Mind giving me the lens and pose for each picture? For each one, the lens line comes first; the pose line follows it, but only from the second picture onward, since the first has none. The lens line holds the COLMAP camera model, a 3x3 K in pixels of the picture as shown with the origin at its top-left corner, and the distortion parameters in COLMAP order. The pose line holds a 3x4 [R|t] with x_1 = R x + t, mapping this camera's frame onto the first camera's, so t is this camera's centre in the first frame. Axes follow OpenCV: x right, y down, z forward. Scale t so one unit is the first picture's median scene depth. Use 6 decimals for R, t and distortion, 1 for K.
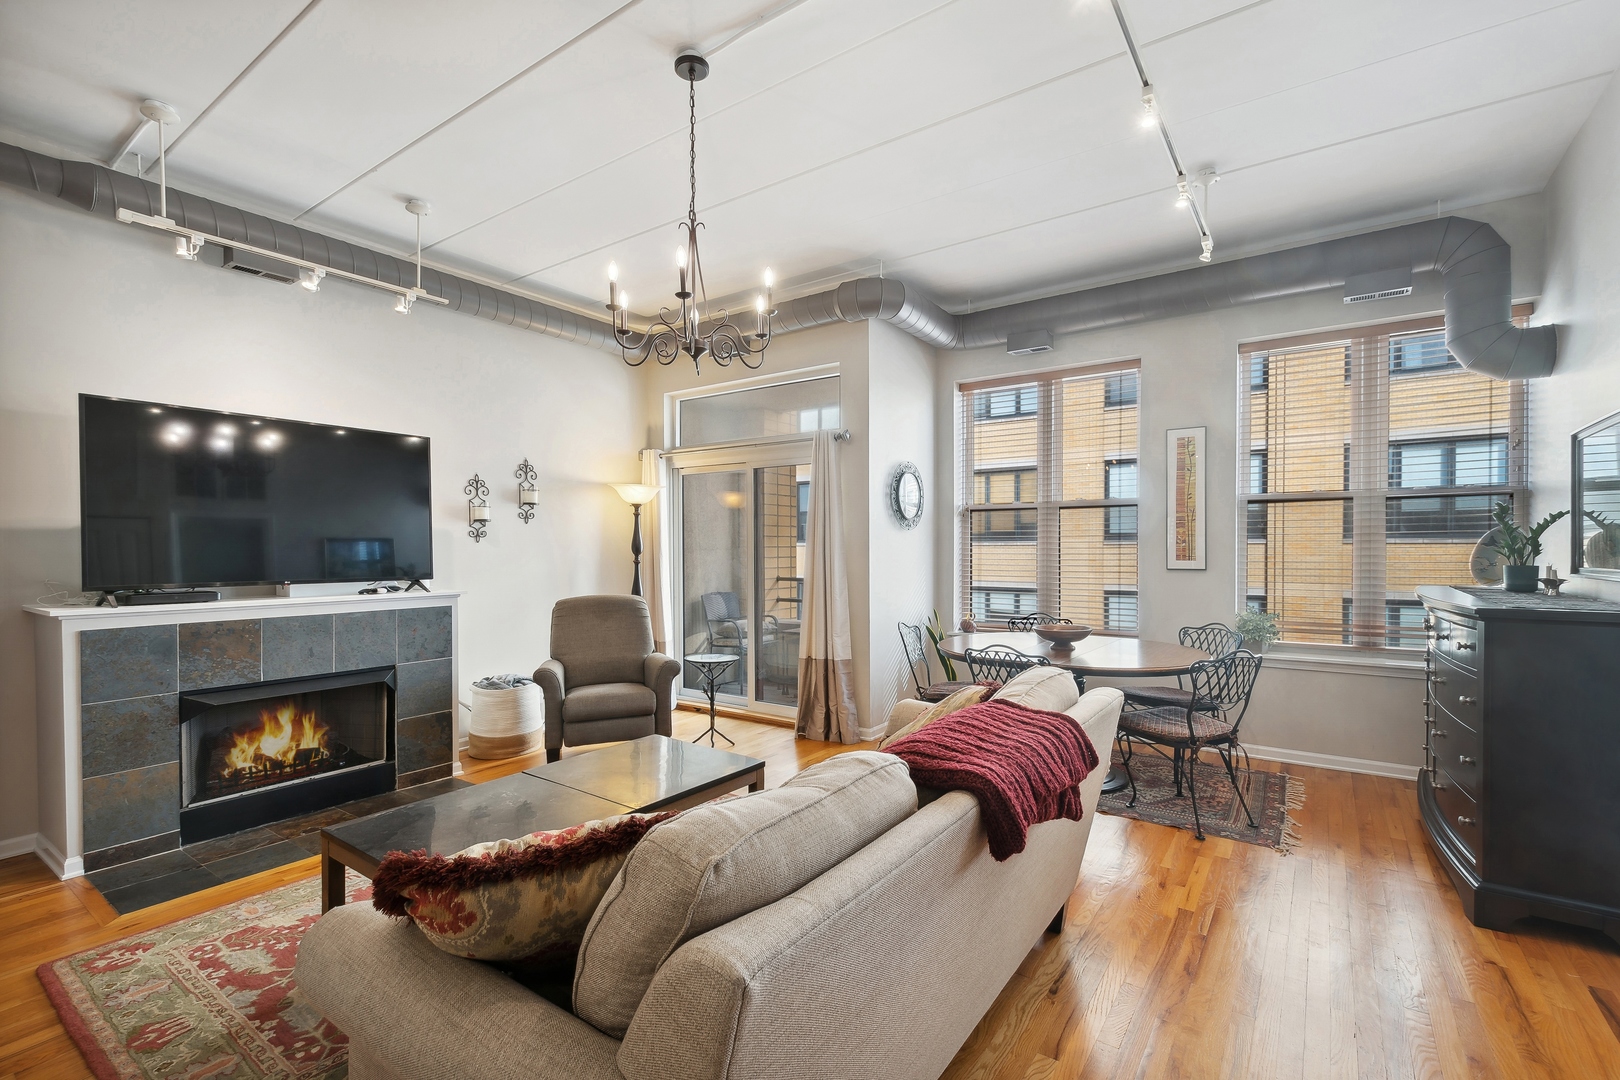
lens RADIAL K [[715.7, 0, 817.3], [0, 715.7, 557.6], [0, 0, 1]] dist [0.001217, 0.000161]
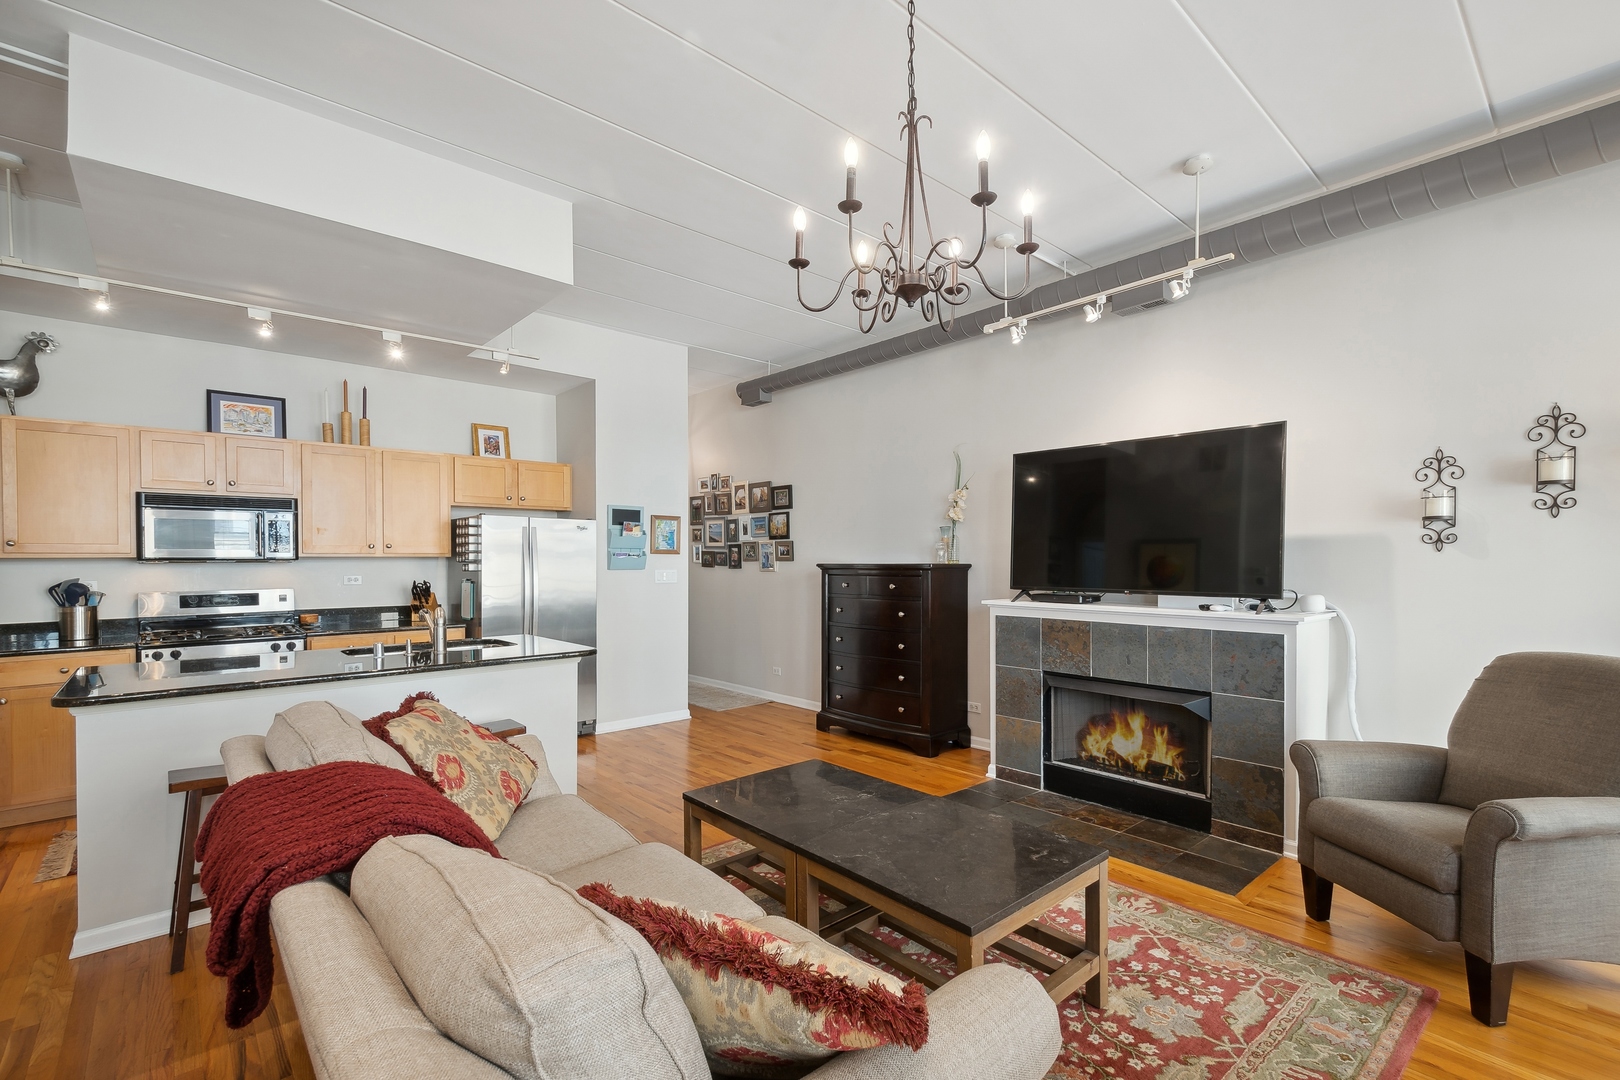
lens RADIAL K [[722.9, 0, 827.9], [0, 722.9, 565.2], [0, 0, 1]] dist [0.002321, -0.000474]
pose [[-0.220263, 0.013321, -0.975350, 0.355566], [-0.009127, 0.999835, 0.015716, -0.015468], [0.975398, 0.012364, -0.220105, 0.681707]]
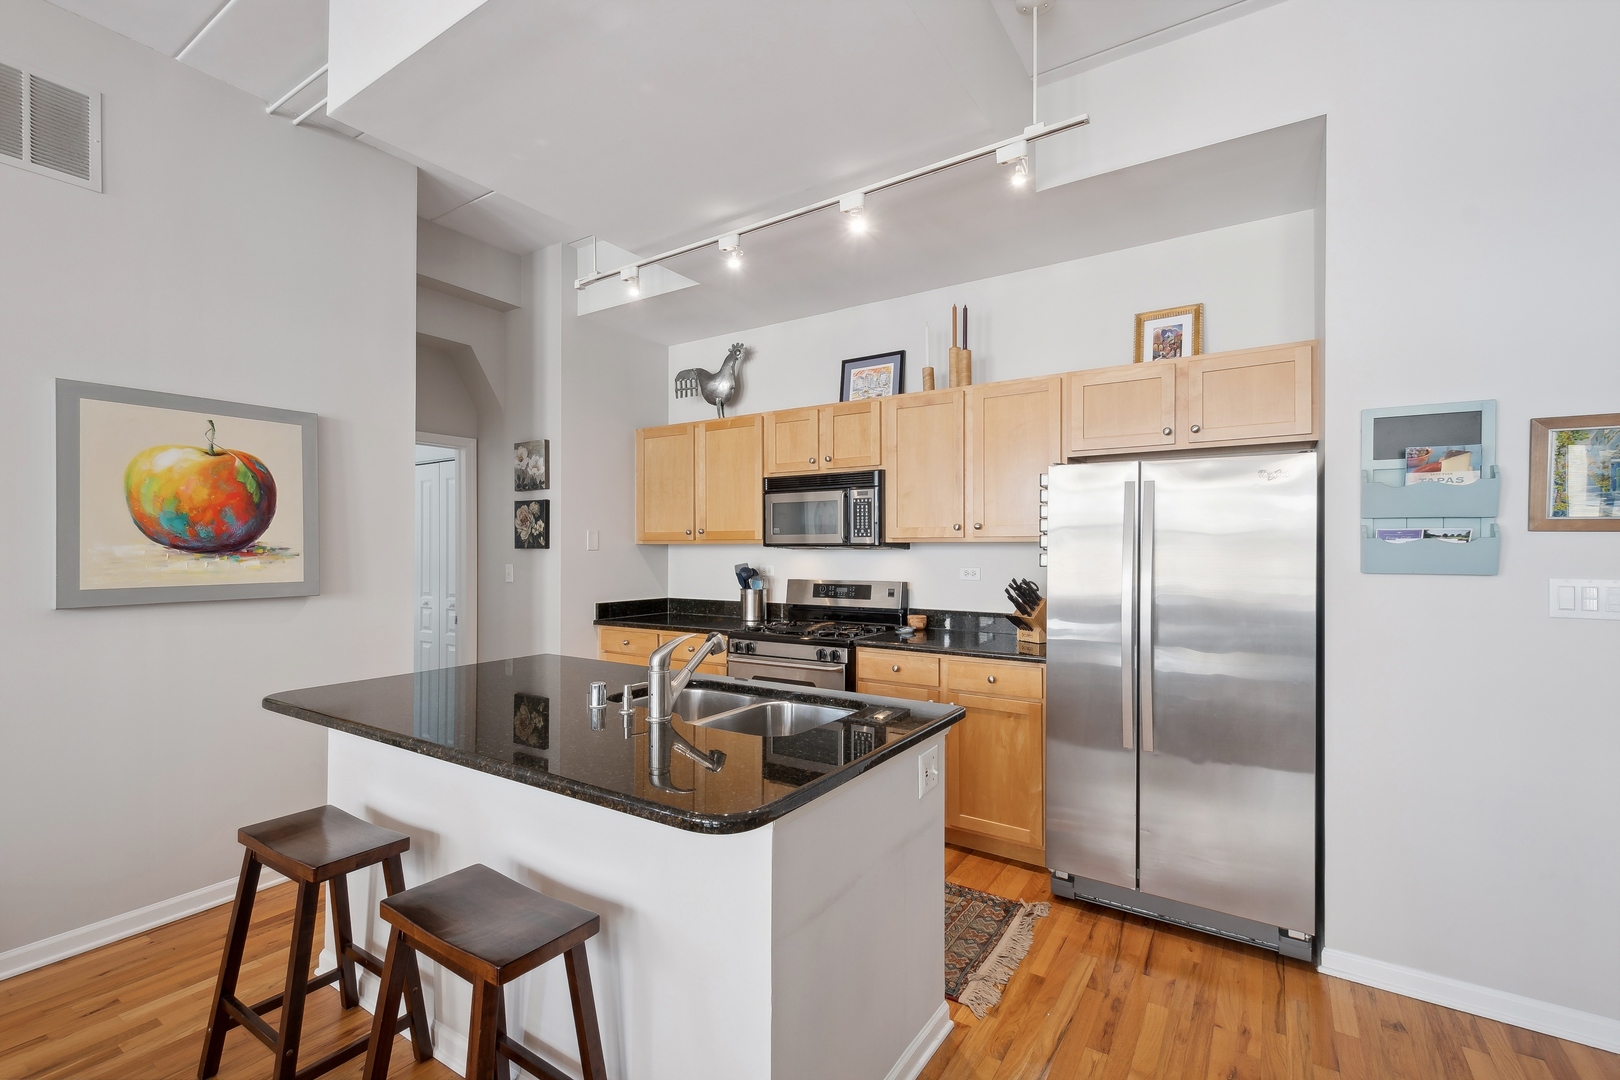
lens RADIAL K [[710.3, 0, 812.9], [0, 710.3, 544.6], [0, 0, 1]] dist [0.013704, -0.000256]
pose [[-0.999522, 0.003600, -0.030694, -0.430334], [0.003298, 0.999946, 0.009875, -0.009978], [0.030728, 0.009769, -0.999480, 0.509894]]
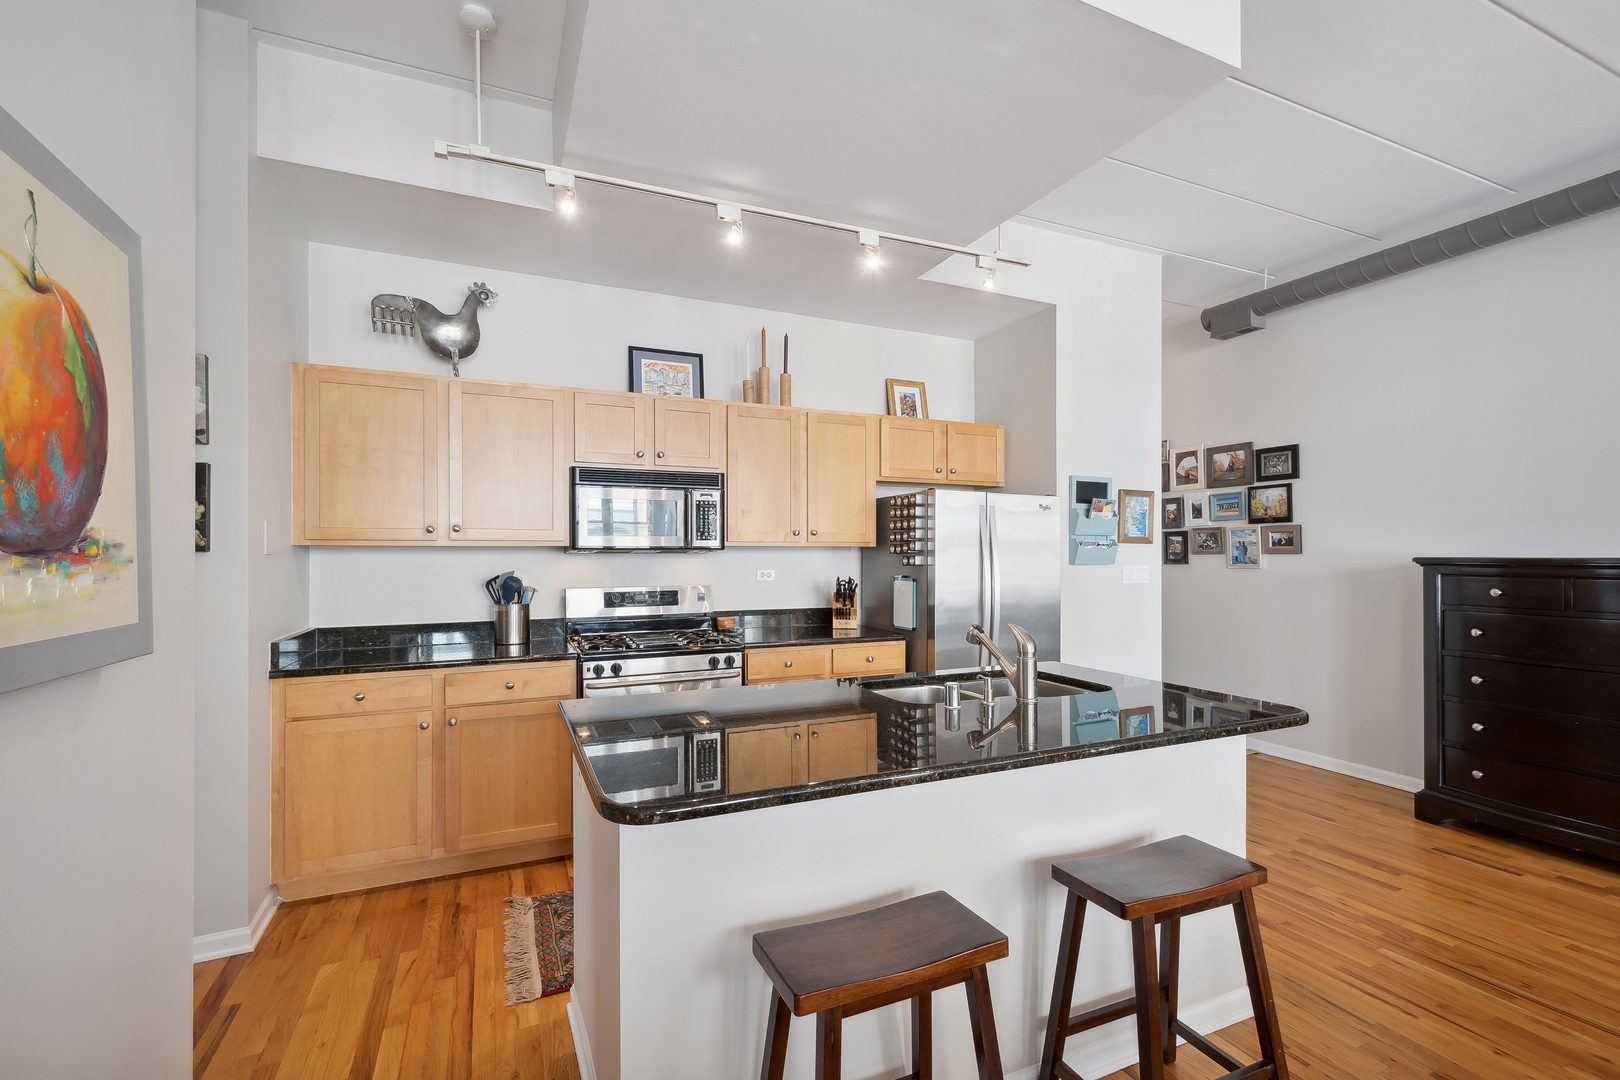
lens RADIAL K [[717.2, 0, 812.7], [0, 717.2, 552.7], [0, 0, 1]] dist [0.004545, 0.000179]
pose [[-0.517853, 0.001751, -0.855468, 0.149148], [-0.008367, 0.999940, 0.007111, -0.002619], [0.855429, 0.010840, -0.517807, 0.197267]]
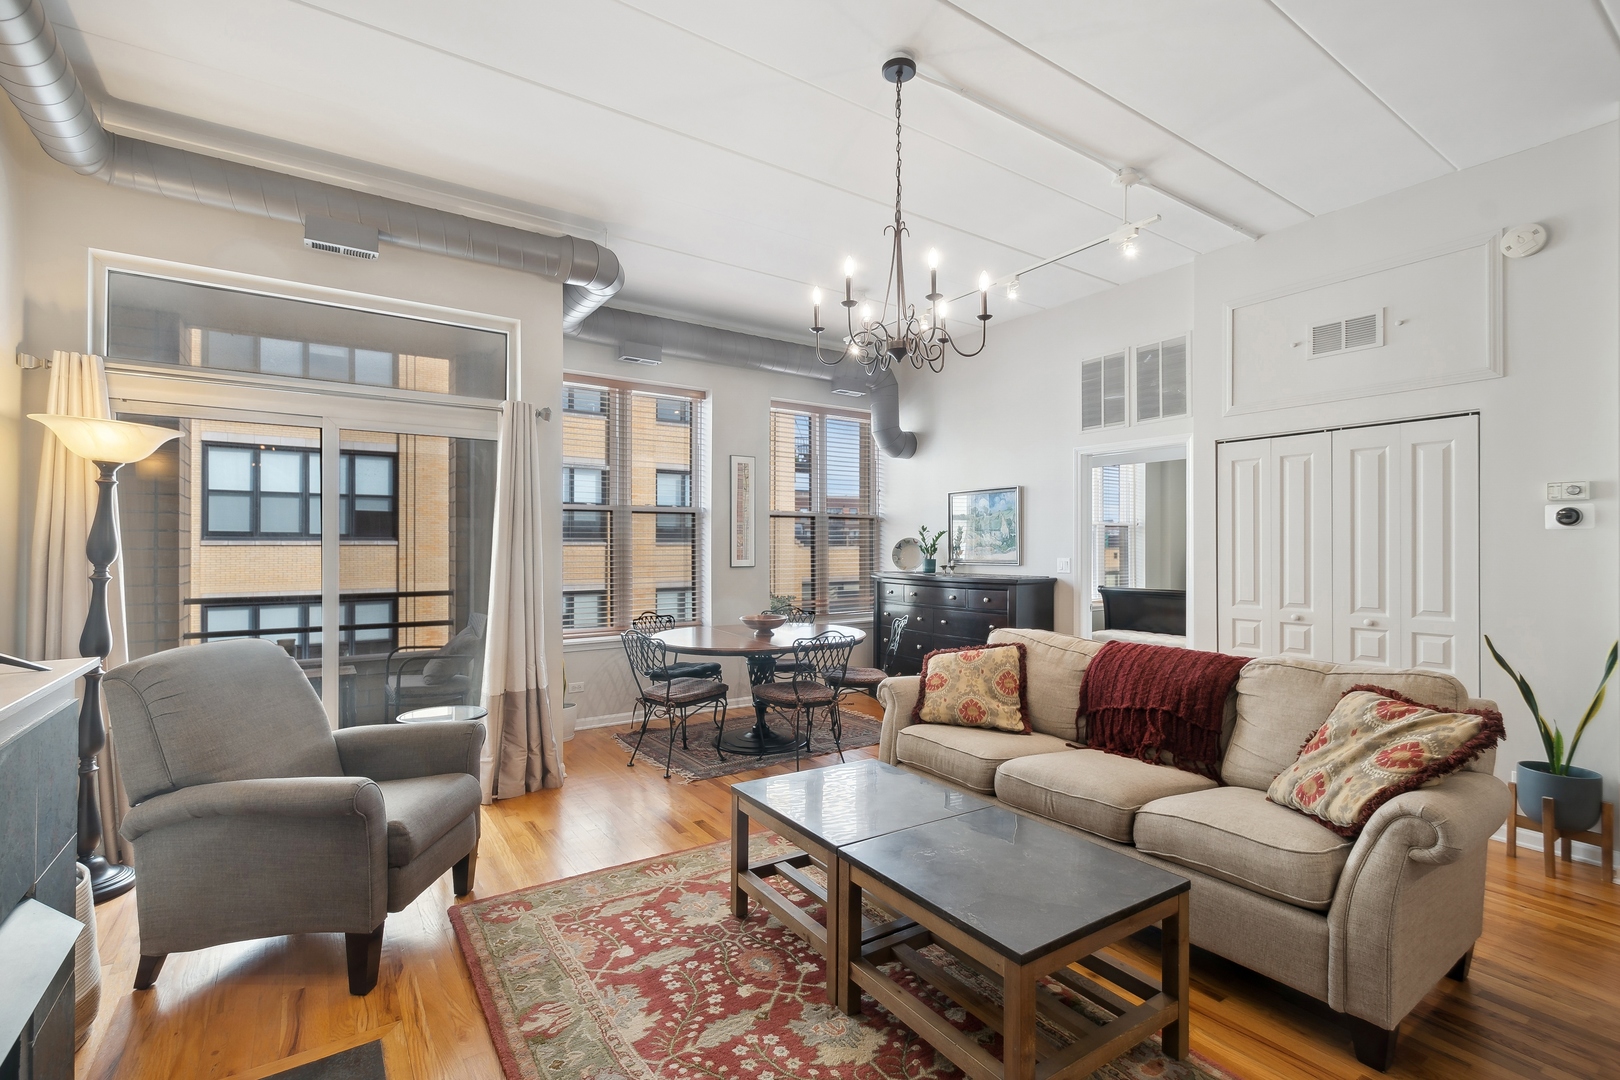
lens RADIAL K [[734.4, 0, 813.0], [0, 734.4, 545.7], [0, 0, 1]] dist [0.002566, 0.000103]
pose [[0.354142, 0.004967, 0.935179, -0.733491], [0.012896, 0.999865, -0.010194, -0.007405], [-0.935103, 0.015670, 0.354030, 0.474418]]
